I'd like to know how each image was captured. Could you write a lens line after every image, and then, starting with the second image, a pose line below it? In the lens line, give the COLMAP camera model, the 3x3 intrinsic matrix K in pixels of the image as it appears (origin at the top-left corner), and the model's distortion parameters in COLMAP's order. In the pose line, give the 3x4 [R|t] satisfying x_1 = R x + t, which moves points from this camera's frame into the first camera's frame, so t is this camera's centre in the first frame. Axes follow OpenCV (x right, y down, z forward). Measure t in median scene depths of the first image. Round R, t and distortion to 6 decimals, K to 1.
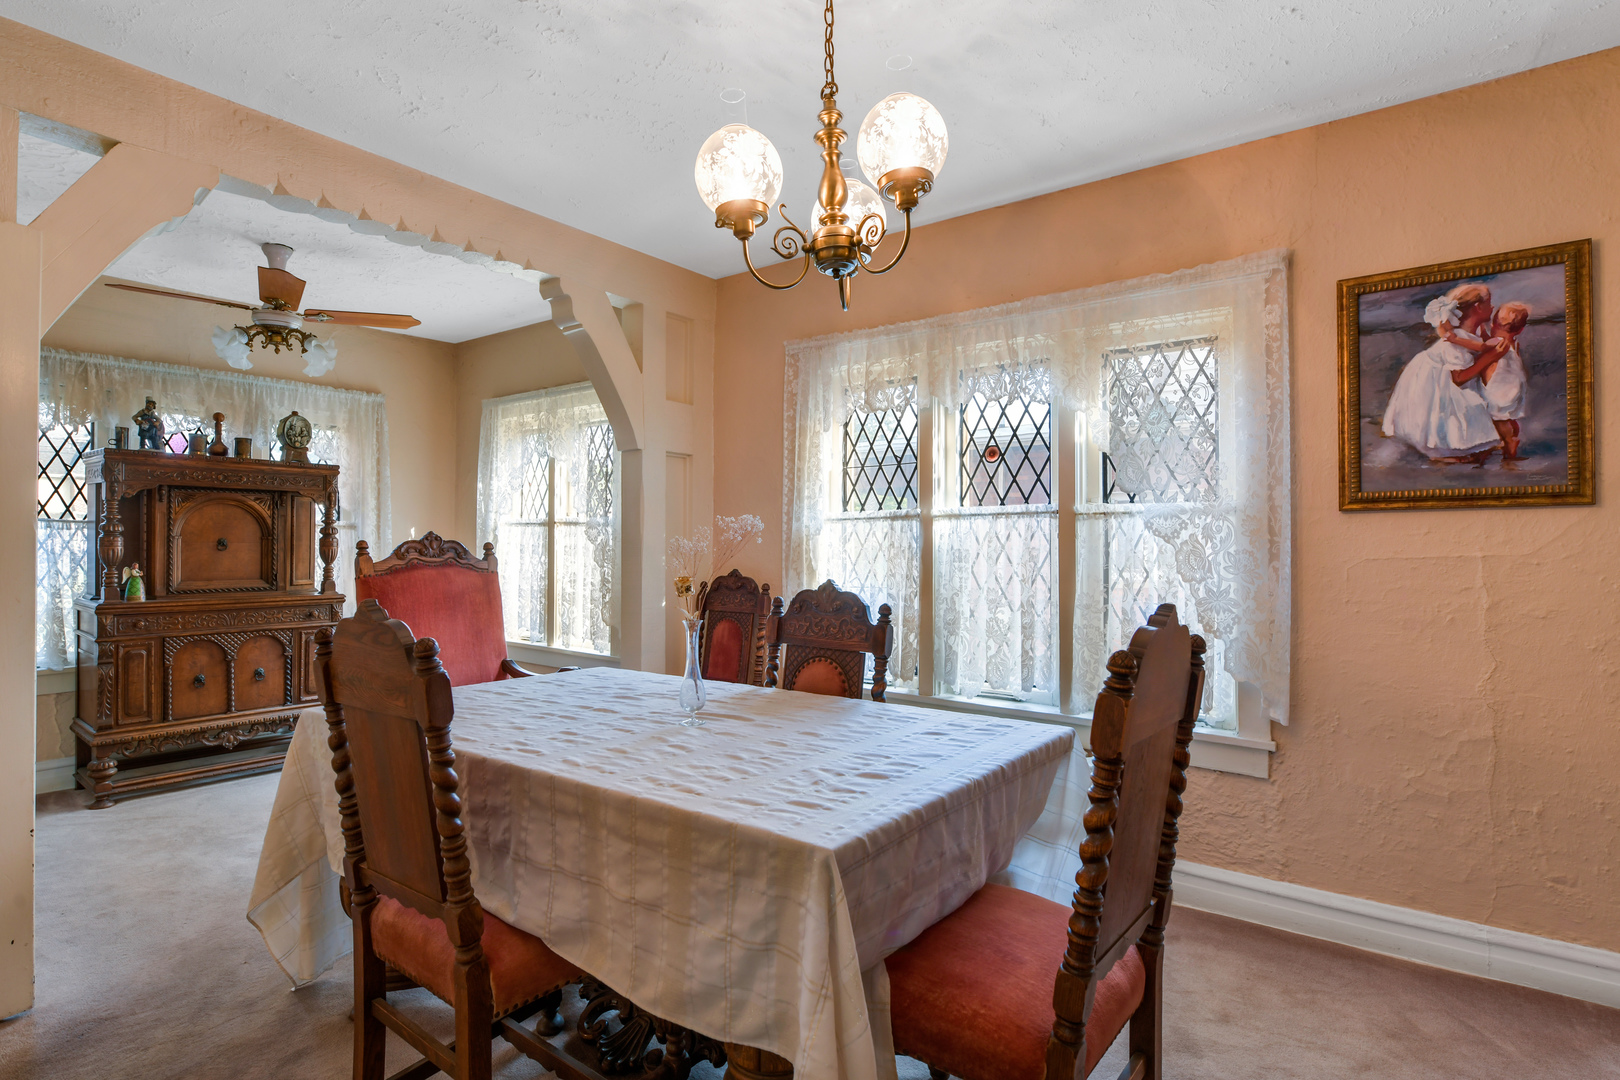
lens RADIAL K [[814.7, 0, 811.7], [0, 814.7, 543.9], [0, 0, 1]] dist [0.001111, 0.000328]
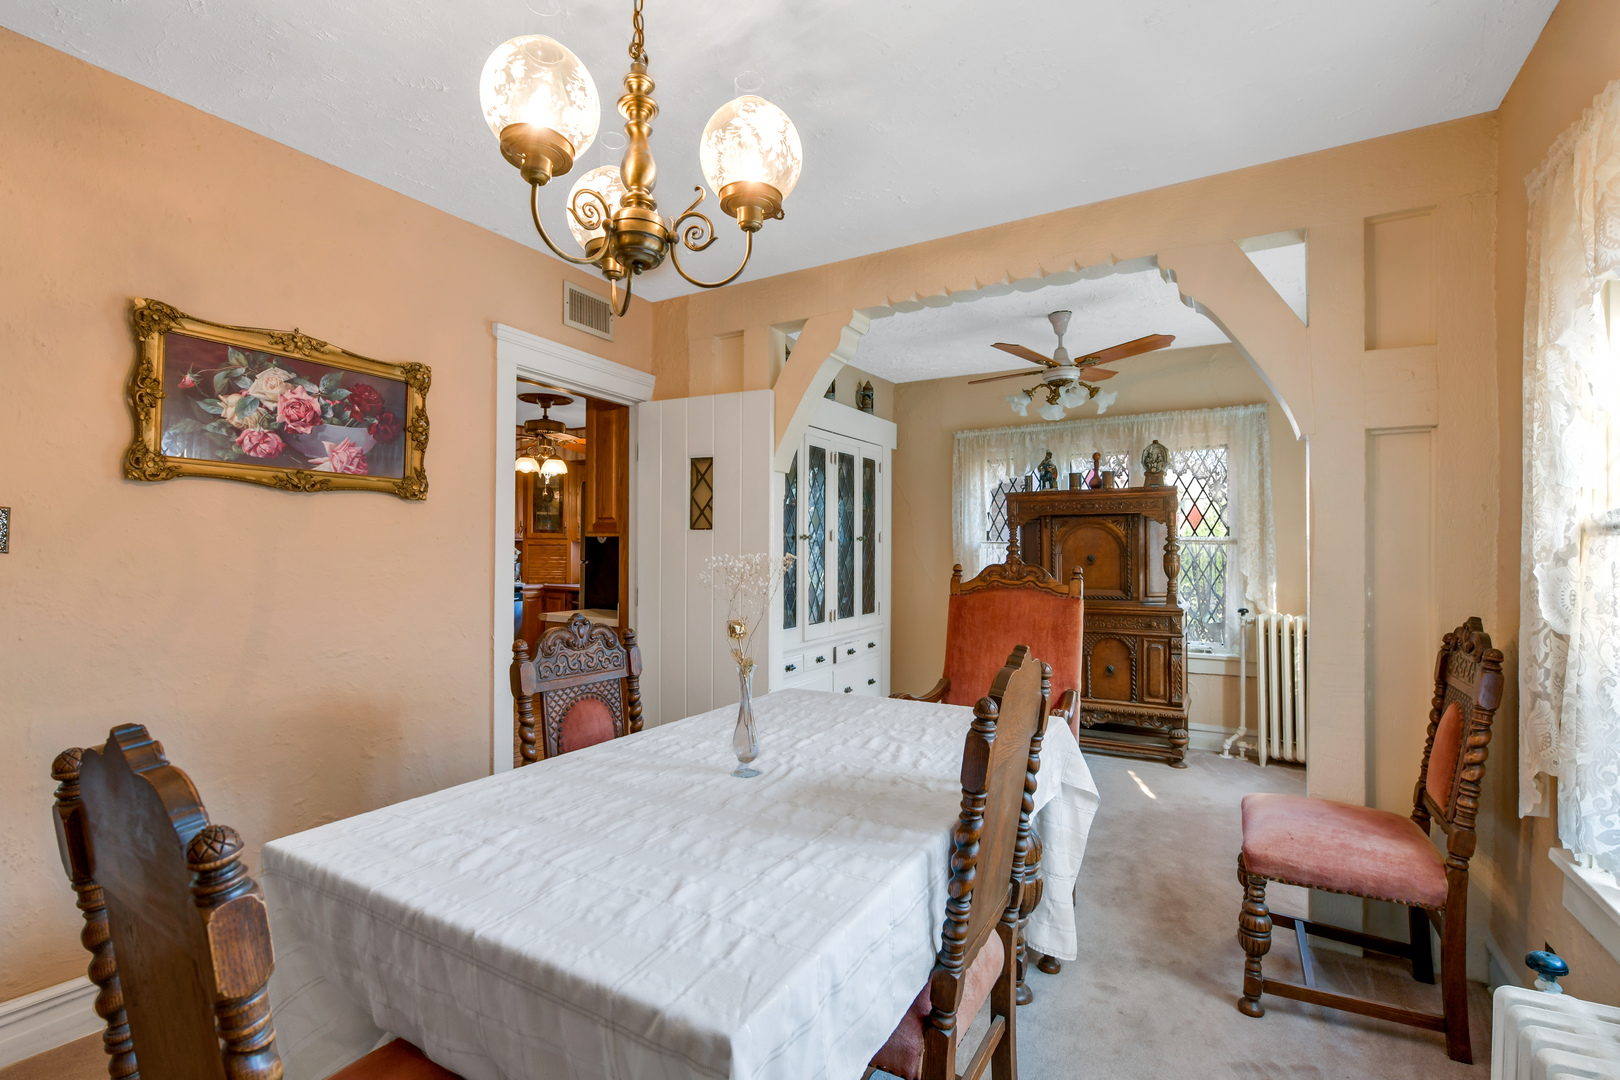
lens RADIAL K [[732.8, 0, 811.7], [0, 732.8, 540.9], [0, 0, 1]] dist [0.001421, 0.000042]
pose [[0.127872, -0.013137, -0.991704, 0.316107], [0.006294, 0.999903, -0.012434, -0.016848], [0.991771, -0.004652, 0.127943, 0.433800]]
